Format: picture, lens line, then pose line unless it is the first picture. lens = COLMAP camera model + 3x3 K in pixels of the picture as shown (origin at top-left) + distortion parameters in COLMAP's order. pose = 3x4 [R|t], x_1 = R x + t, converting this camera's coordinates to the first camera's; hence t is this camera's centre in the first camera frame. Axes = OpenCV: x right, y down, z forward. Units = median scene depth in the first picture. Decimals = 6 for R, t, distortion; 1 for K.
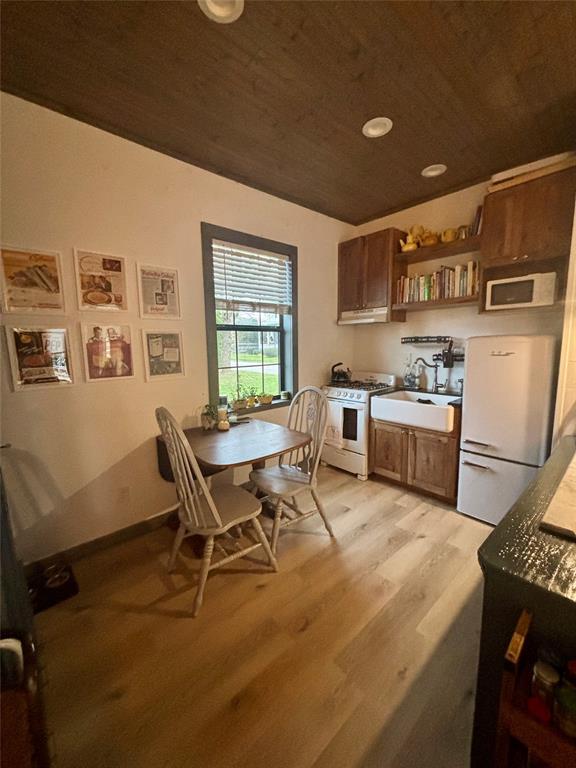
lens RADIAL K [[308.0, 0, 291.2], [0, 308.0, 381.9], [0, 0, 1]] dist [-0.003425, 0.000298]
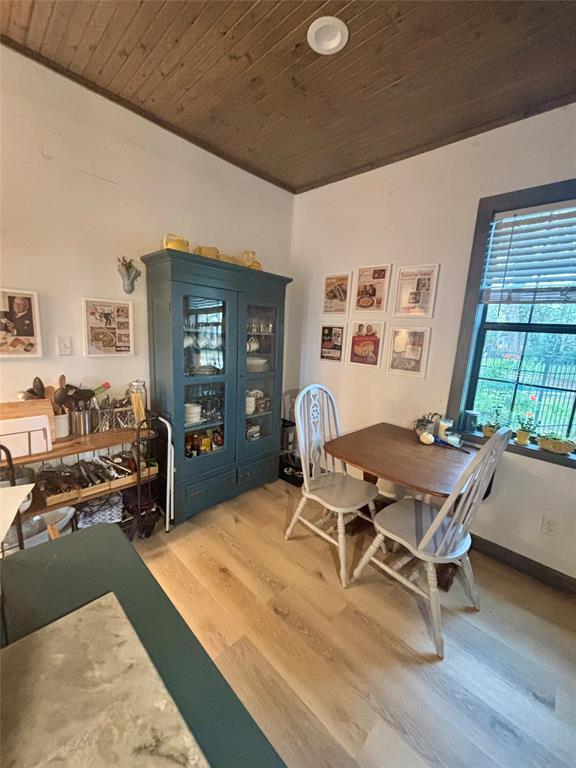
lens RADIAL K [[308.0, 0, 288.8], [0, 308.0, 384.7], [0, 0, 1]] dist [-0.003425, 0.000298]
pose [[0.072393, 0.188017, -0.979494, 0.497790], [-0.195046, 0.965778, 0.170969, -0.066494], [0.978119, 0.178670, 0.106588, 0.429613]]
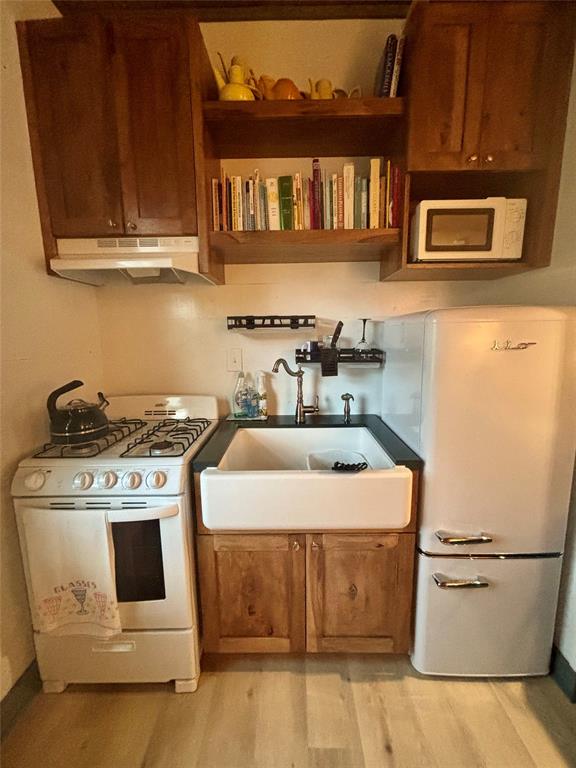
lens RADIAL K [[308.0, 0, 288.5], [0, 308.0, 386.3], [0, 0, 1]] dist [-0.003425, 0.000298]
pose [[0.683403, -0.110796, 0.721585, 0.093142], [0.088856, 0.993692, 0.068423, -0.074140], [-0.724614, 0.017357, 0.688936, 0.736548]]
